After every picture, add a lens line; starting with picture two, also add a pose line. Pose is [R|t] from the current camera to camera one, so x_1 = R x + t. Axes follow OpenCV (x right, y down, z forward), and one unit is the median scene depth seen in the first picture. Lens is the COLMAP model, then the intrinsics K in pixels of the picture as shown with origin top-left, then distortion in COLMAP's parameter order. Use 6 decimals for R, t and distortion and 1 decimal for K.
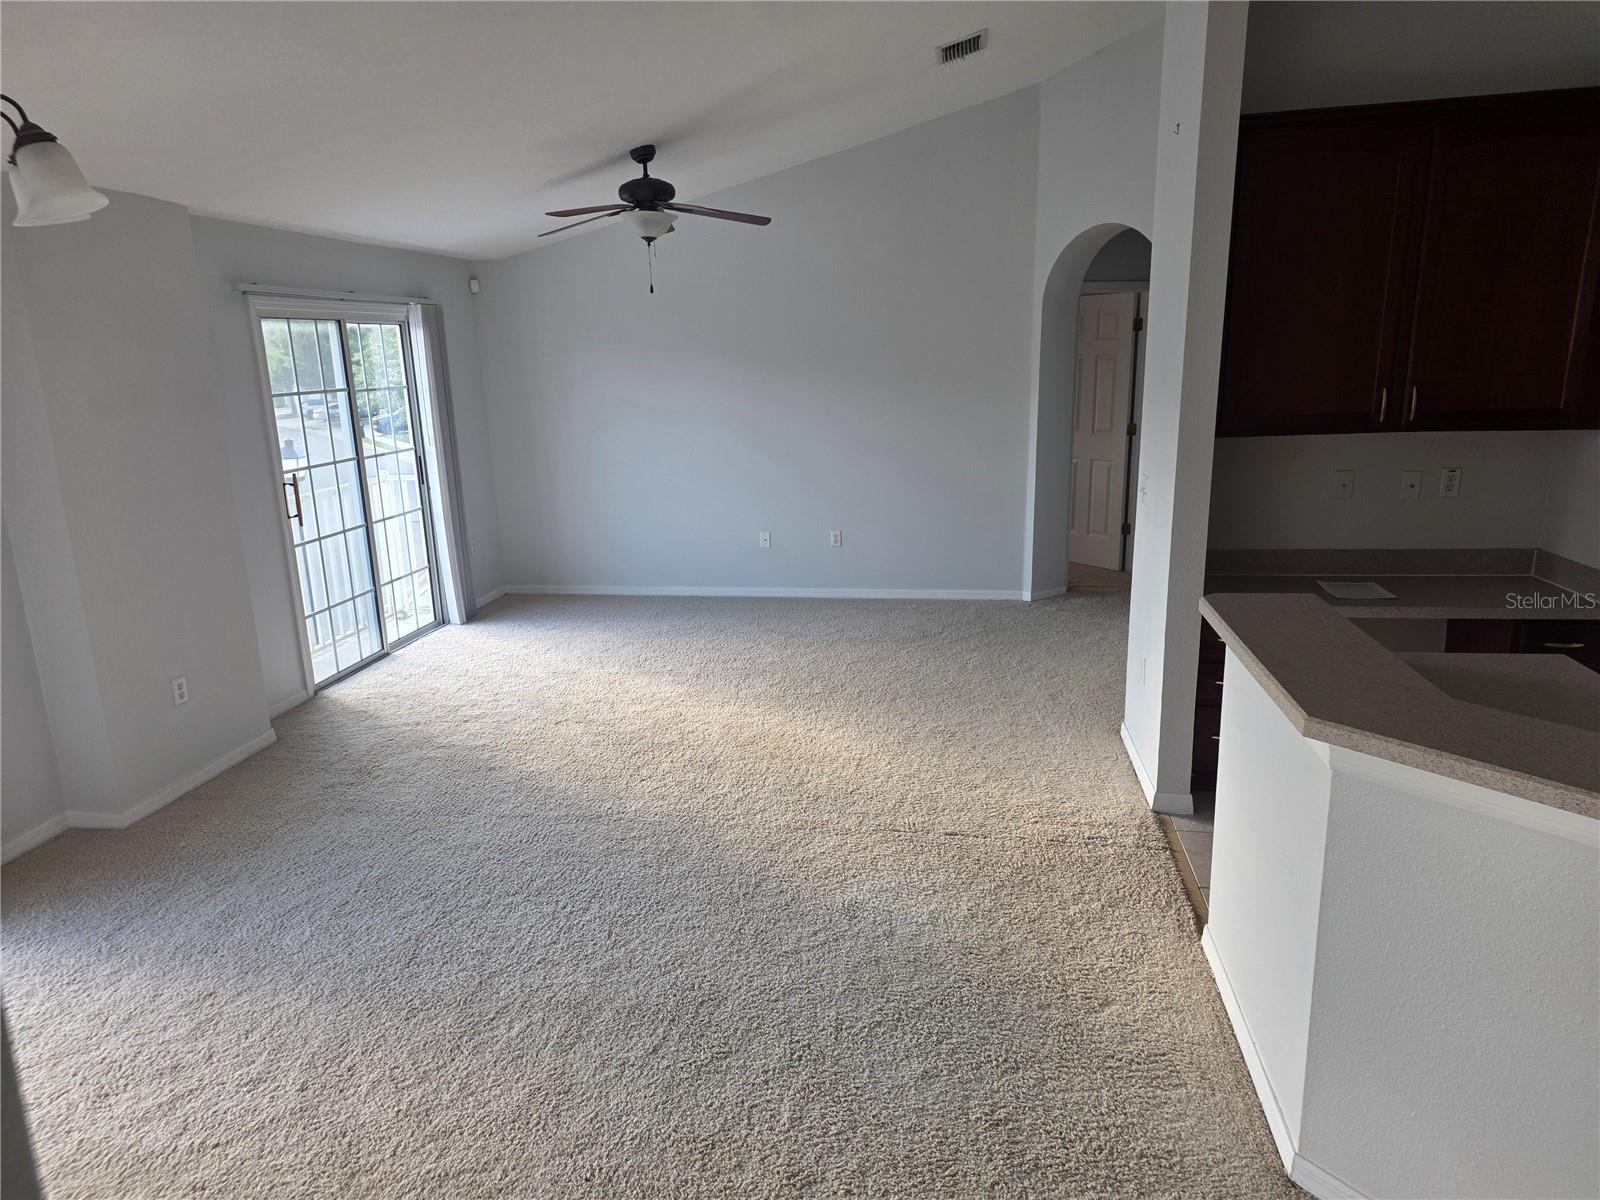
lens RADIAL K [[1071.6, 0, 786.5], [0, 1071.6, 581.3], [0, 0, 1]] dist [0.077314, -0.056730]
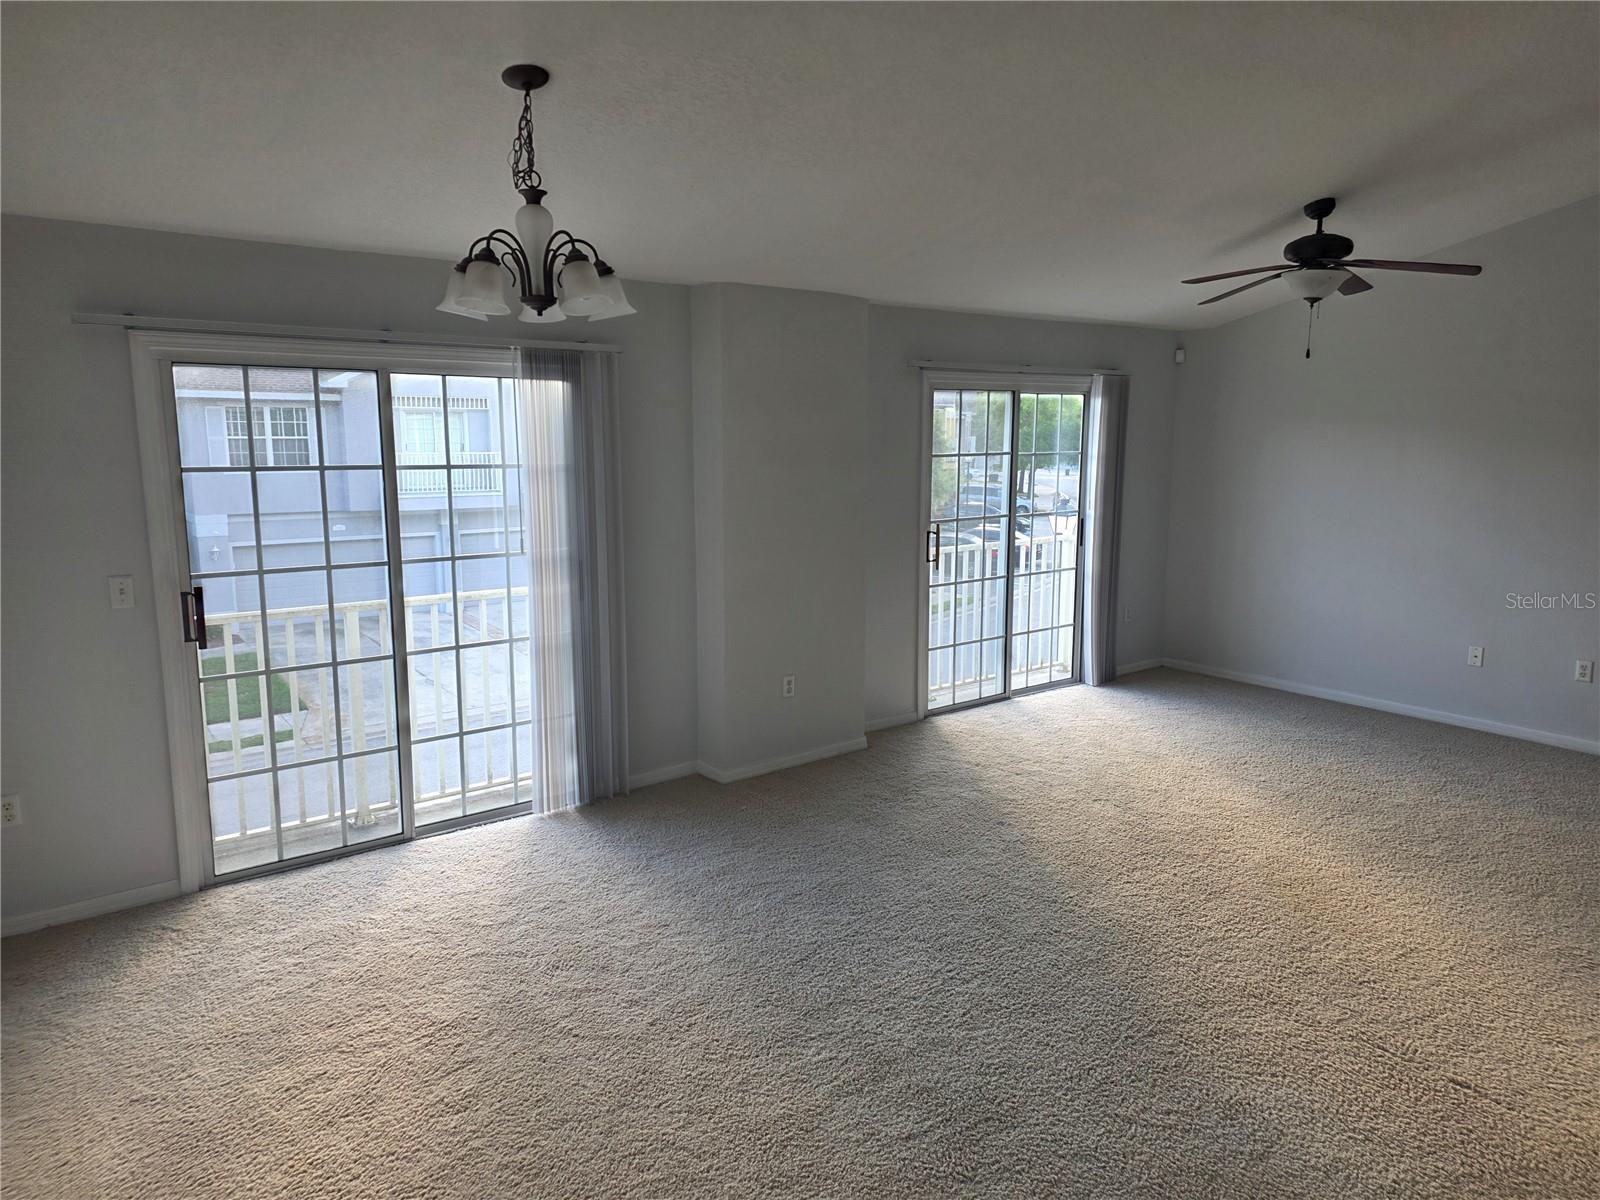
lens RADIAL K [[1071.6, 0, 823.8], [0, 1071.6, 567.1], [0, 0, 1]] dist [0.077314, -0.056730]
pose [[0.740842, 0.120381, -0.660803, 0.228092], [-0.168271, 0.985699, -0.009085, -0.024805], [0.650259, 0.117925, 0.750504, 0.097756]]
